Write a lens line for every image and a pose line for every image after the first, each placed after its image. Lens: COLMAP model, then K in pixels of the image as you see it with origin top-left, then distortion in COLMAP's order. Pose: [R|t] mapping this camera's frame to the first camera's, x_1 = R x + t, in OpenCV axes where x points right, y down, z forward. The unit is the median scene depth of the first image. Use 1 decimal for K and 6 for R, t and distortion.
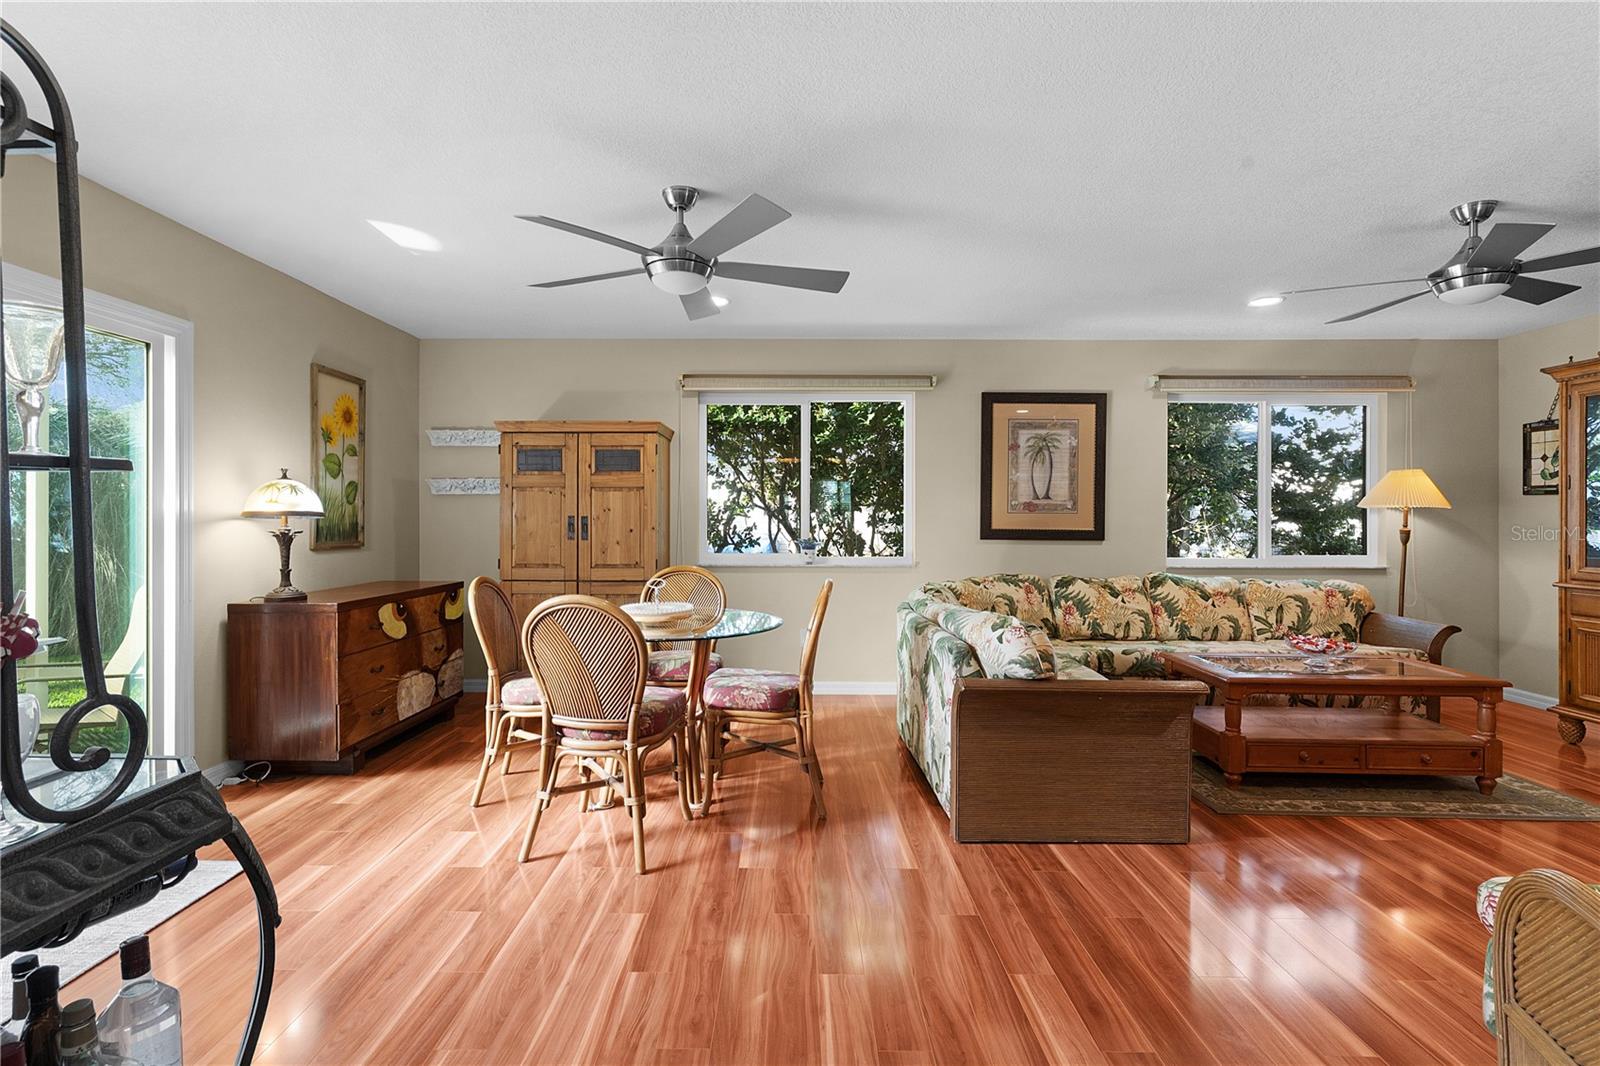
lens RADIAL K [[775.1, 0, 768.1], [0, 775.1, 521.7], [0, 0, 1]] dist [0.004510, -0.001472]
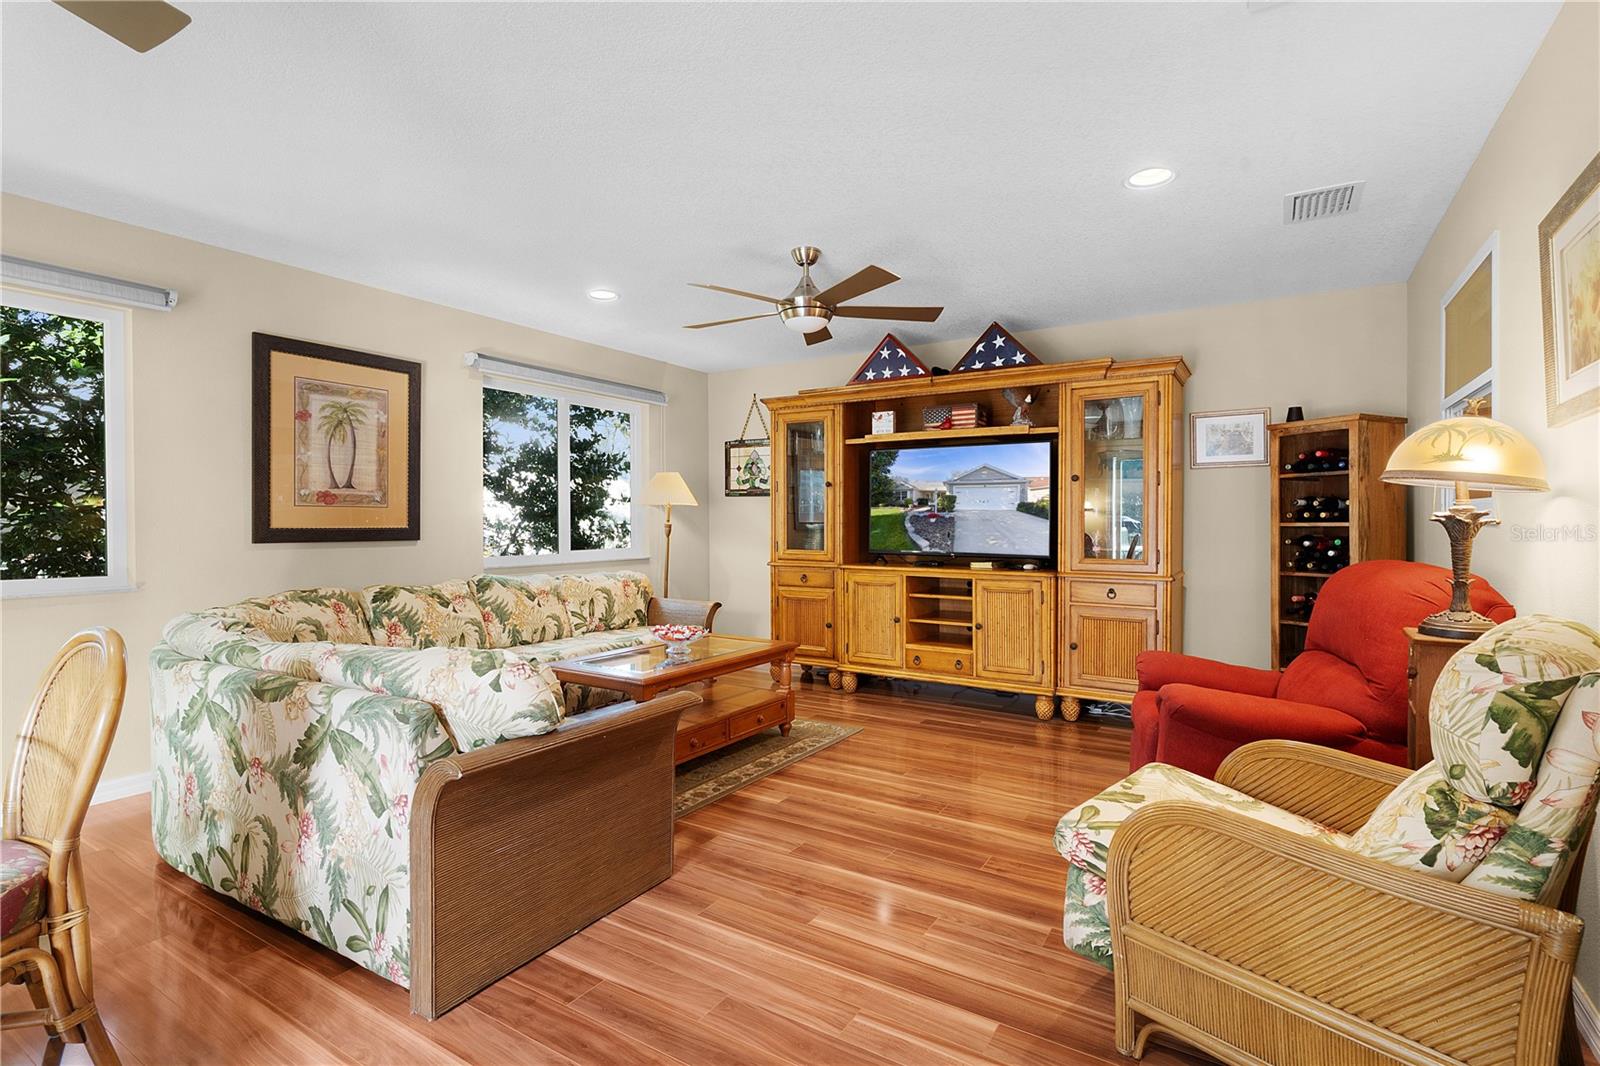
lens RADIAL K [[775.1, 0, 791.1], [0, 775.1, 529.3], [0, 0, 1]] dist [0.004510, -0.001472]
pose [[0.512724, -0.013937, 0.858440, -0.083648], [0.006377, 0.999902, 0.012425, 0.005206], [-0.858530, -0.000897, 0.512763, 0.249553]]
